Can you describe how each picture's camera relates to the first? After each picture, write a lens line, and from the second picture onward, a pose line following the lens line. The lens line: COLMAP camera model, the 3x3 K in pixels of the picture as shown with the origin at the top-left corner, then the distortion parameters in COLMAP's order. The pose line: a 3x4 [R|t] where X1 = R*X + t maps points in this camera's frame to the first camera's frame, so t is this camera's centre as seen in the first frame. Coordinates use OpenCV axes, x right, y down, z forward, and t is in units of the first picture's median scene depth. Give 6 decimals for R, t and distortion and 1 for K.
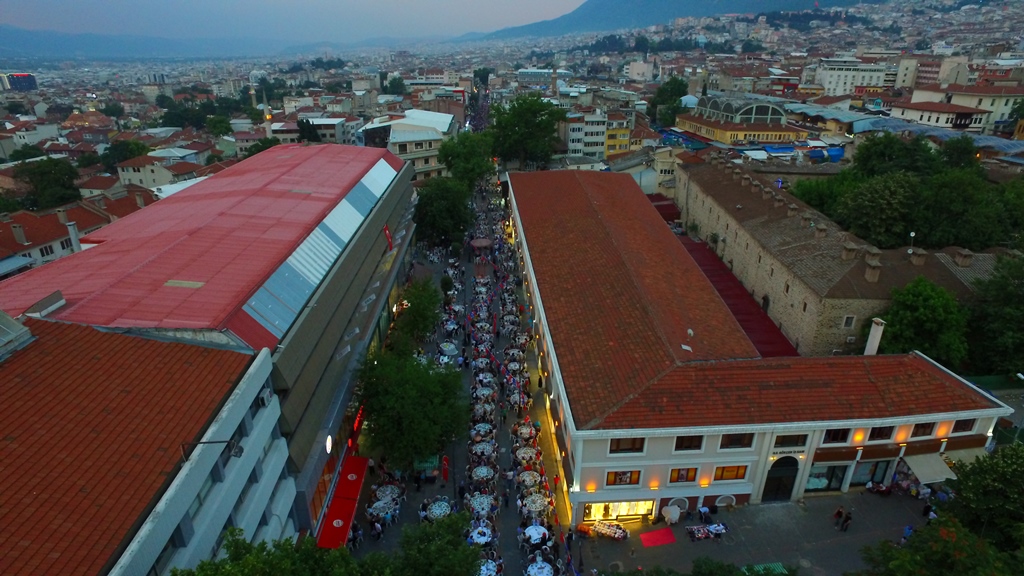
lens RADIAL K [[597.4, 0, 512.0], [0, 597.4, 288.0], [0, 0, 1]] dist [-0.117649, 0.088877]
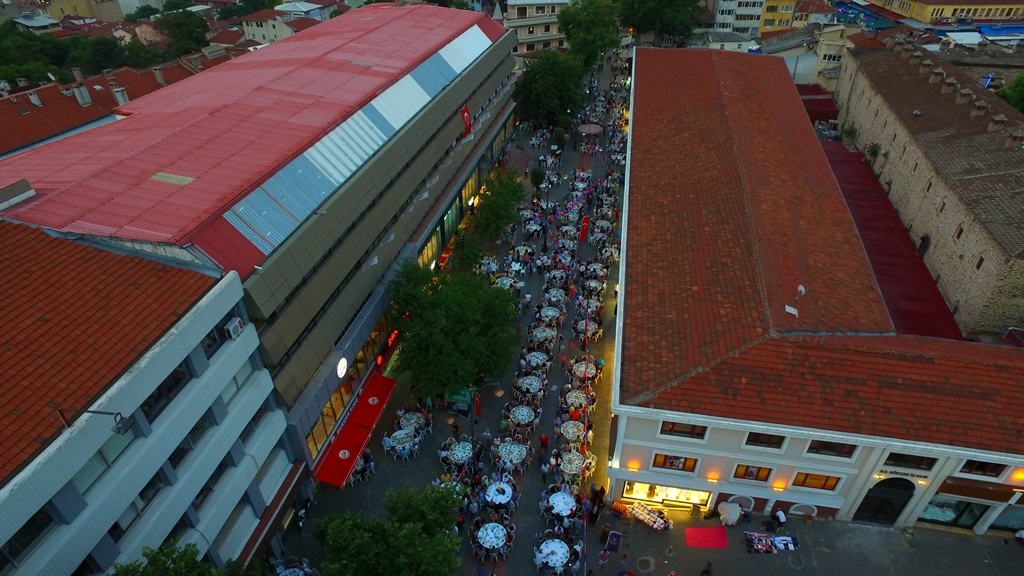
lens RADIAL K [[597.4, 0, 512.0], [0, 597.4, 288.0], [0, 0, 1]] dist [-0.117649, 0.088877]
pose [[0.970897, 0.130418, -0.200872, 0.047774], [-0.085453, 0.972165, 0.218156, -0.031974], [0.223733, -0.194642, 0.955017, 0.104519]]
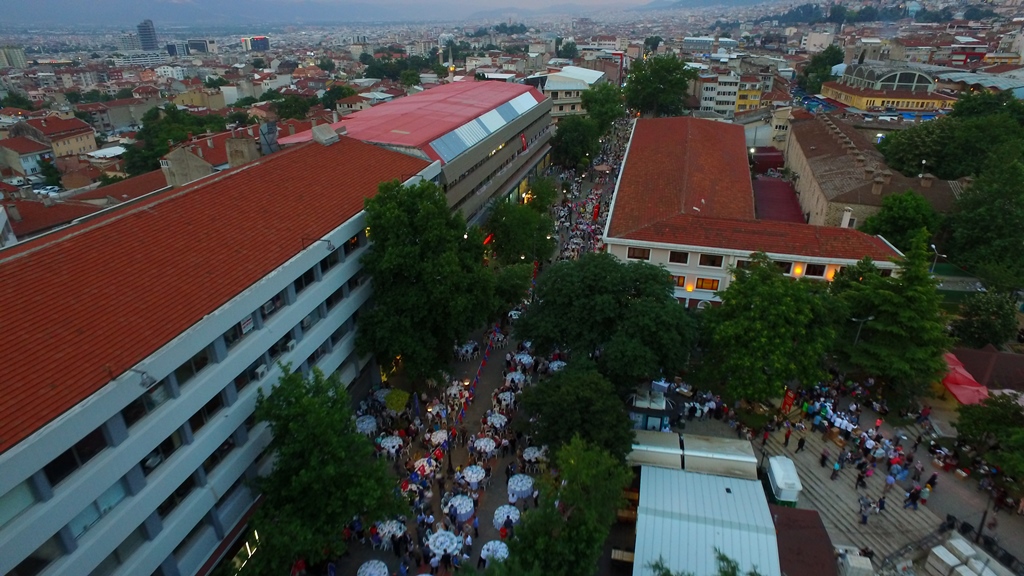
lens RADIAL K [[597.4, 0, 512.0], [0, 597.4, 288.0], [0, 0, 1]] dist [-0.117649, 0.088877]
pose [[0.959178, 0.118650, -0.256709, 0.132181], [-0.106289, 0.992428, 0.061554, 0.134828], [0.262069, -0.031756, 0.964527, -0.304821]]
